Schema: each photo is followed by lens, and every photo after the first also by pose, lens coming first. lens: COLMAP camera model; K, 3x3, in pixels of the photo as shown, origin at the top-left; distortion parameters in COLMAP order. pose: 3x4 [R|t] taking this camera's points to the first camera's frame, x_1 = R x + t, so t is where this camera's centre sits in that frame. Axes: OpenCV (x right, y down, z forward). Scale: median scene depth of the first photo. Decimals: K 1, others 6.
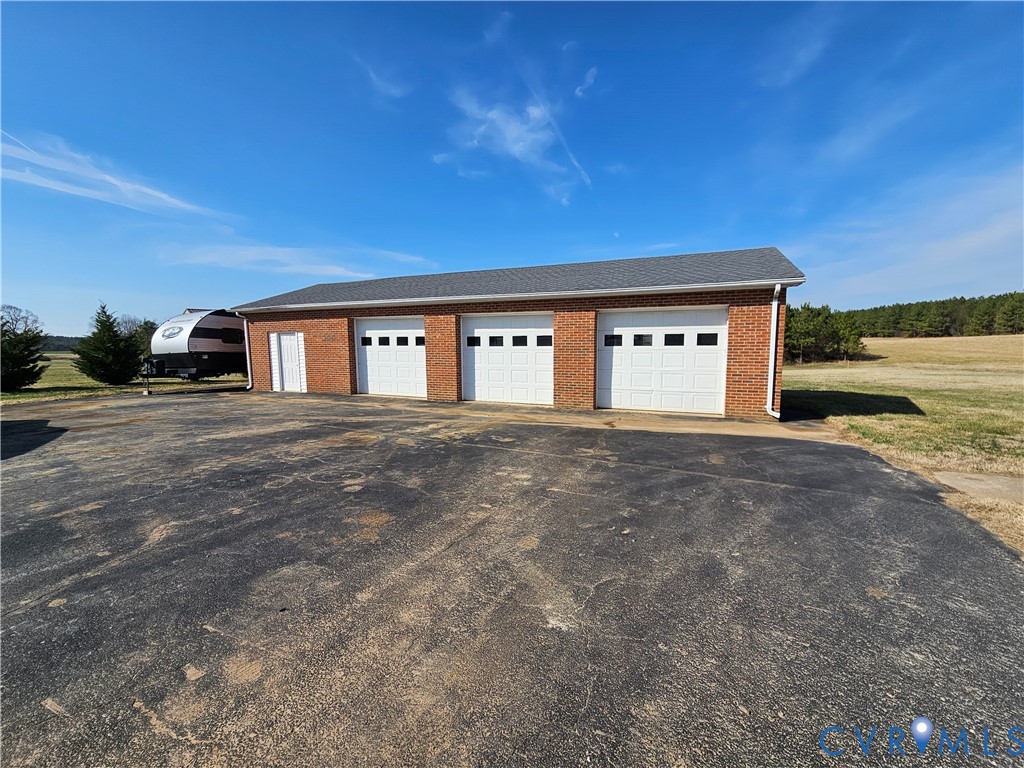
lens RADIAL K [[404.0, 0, 512.0], [0, 404.0, 384.0], [0, 0, 1]] dist [-0.000718, -0.000039]
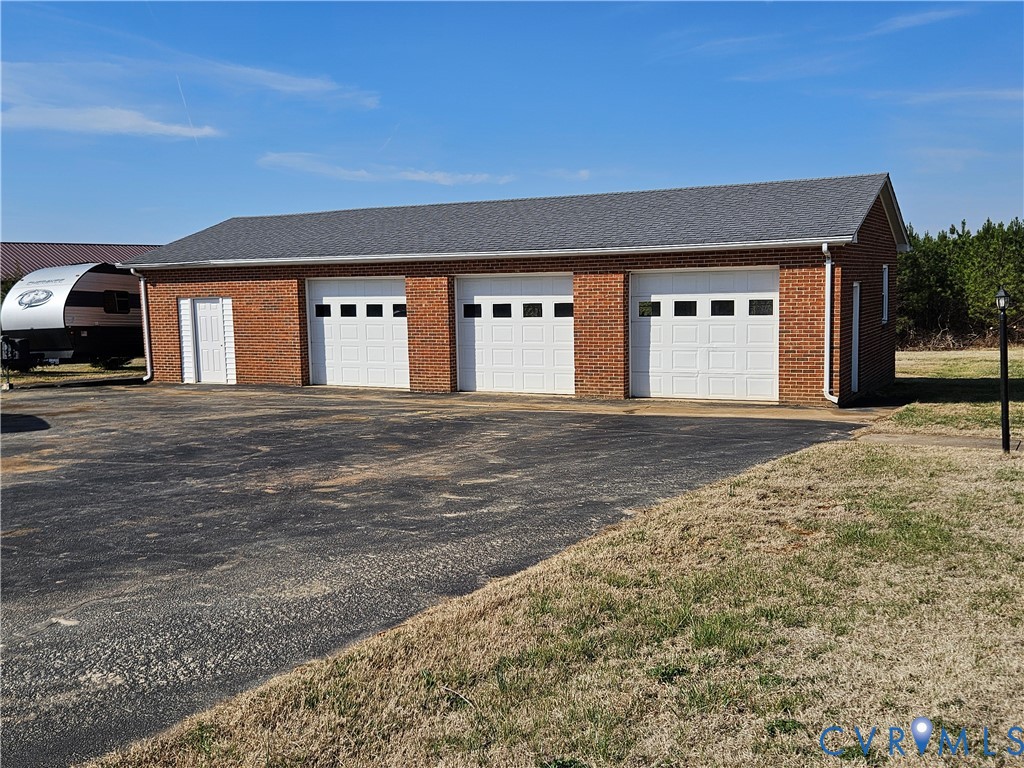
lens RADIAL K [[818.2, 0, 512.0], [0, 818.2, 384.0], [0, 0, 1]] dist [0.084377, -0.002010]
pose [[0.998011, -0.005916, -0.062766, 0.065897], [0.006085, 0.999978, 0.002494, 0.023238], [0.062750, -0.002870, 0.998025, -0.456805]]
